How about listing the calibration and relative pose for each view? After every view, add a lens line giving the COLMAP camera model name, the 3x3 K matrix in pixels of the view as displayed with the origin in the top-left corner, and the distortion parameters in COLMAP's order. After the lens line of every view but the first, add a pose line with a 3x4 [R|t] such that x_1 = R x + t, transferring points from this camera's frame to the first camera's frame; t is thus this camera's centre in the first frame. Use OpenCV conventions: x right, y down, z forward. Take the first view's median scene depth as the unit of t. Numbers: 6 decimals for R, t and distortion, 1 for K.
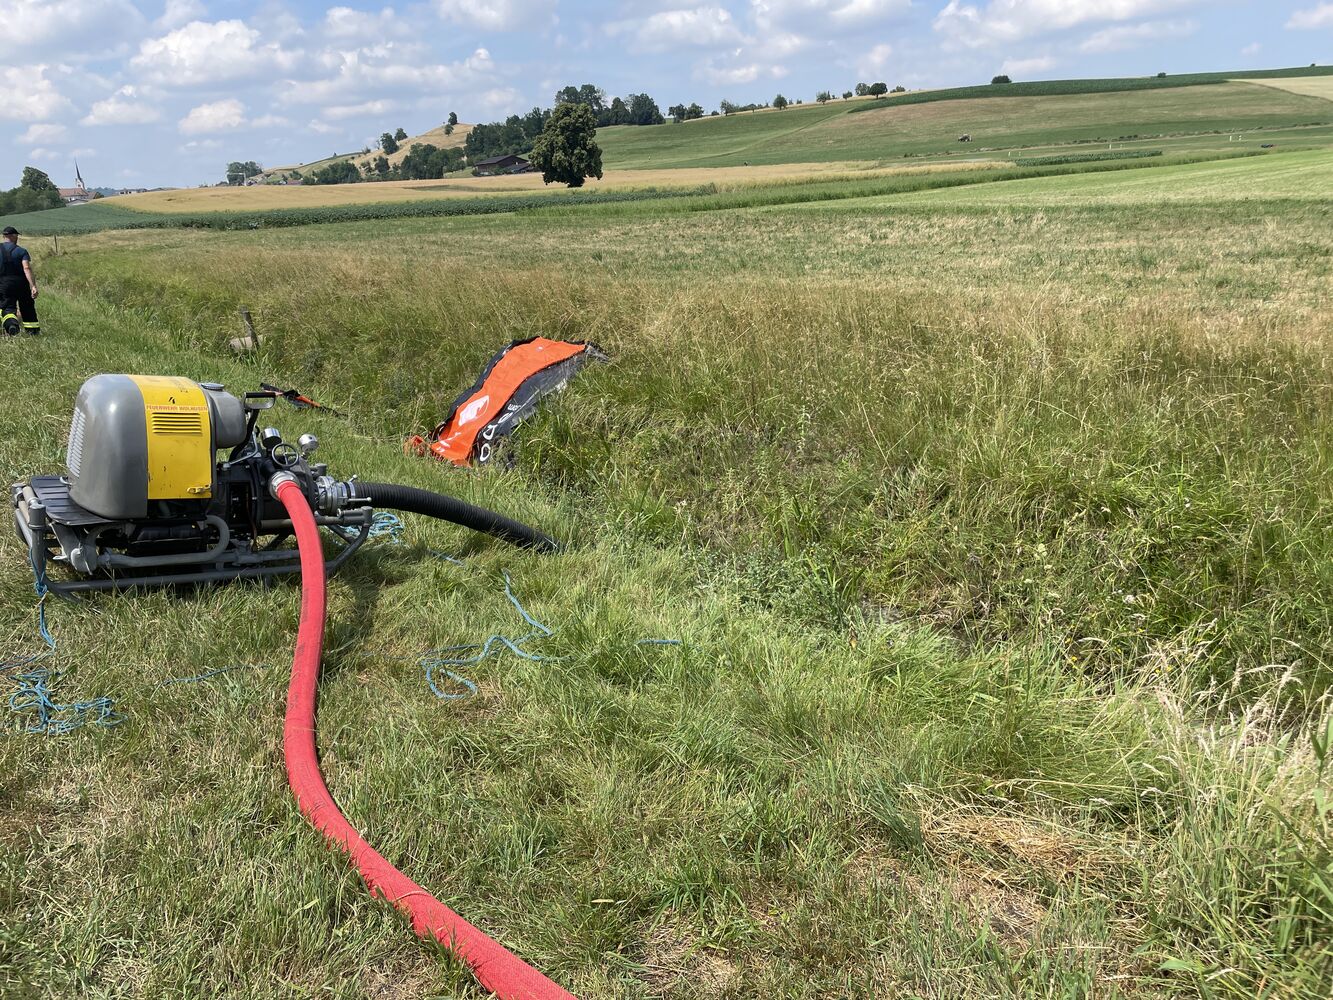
lens RADIAL K [[1033.0, 0, 666.4], [0, 1033.0, 503.9], [0, 0, 1]] dist [0.058025, -0.088398]
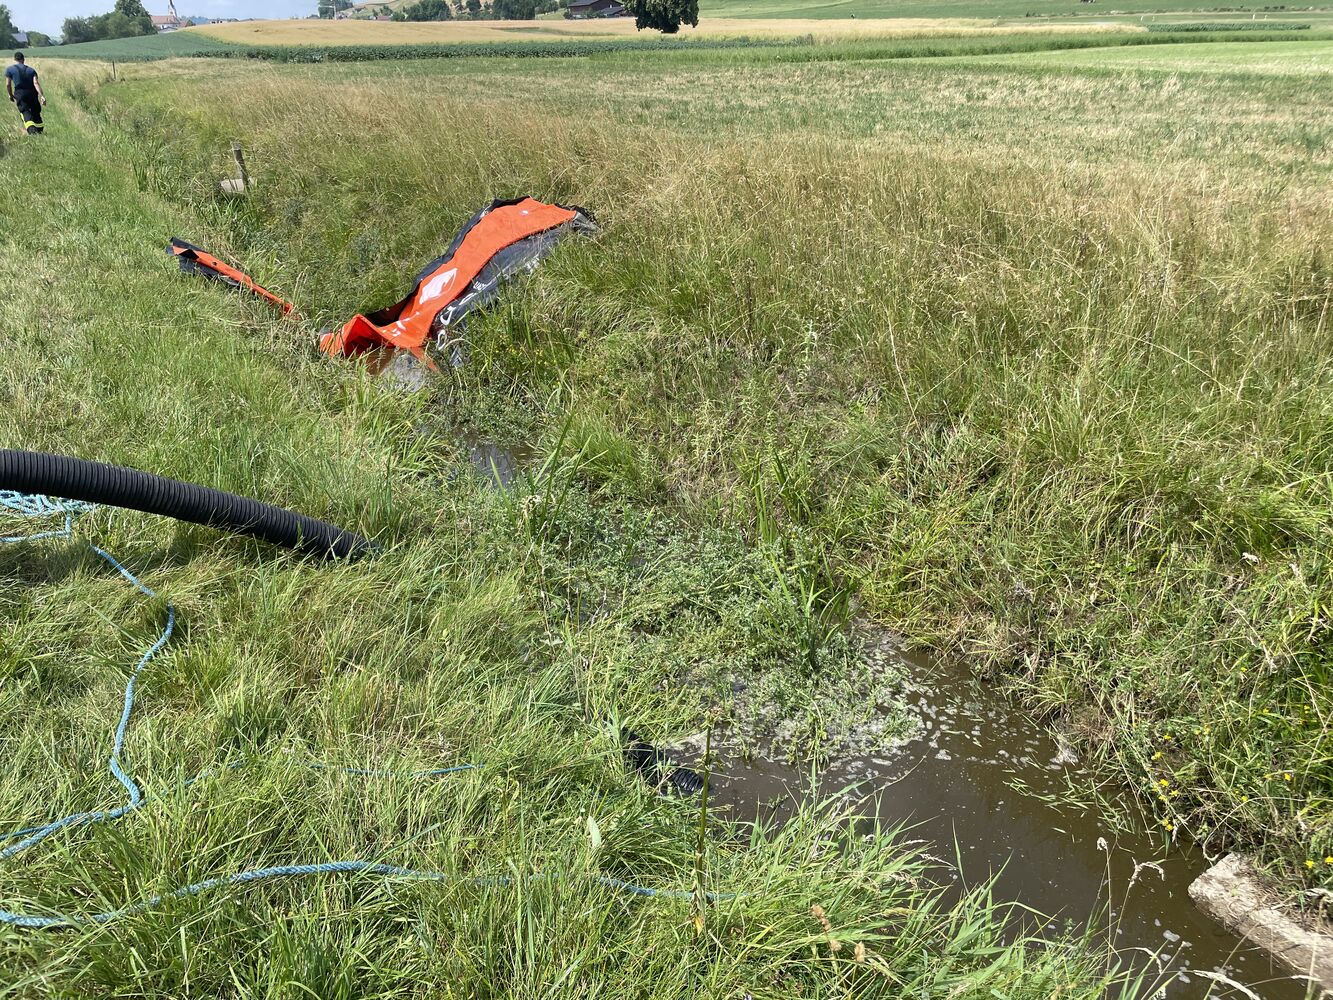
lens RADIAL K [[1033.0, 0, 670.8], [0, 1033.0, 498.1], [0, 0, 1]] dist [0.058025, -0.088398]
pose [[0.995428, 0.072198, -0.062527, 0.047622], [-0.064207, 0.990507, 0.121546, -0.028503], [0.070709, -0.116976, 0.990614, 0.144765]]
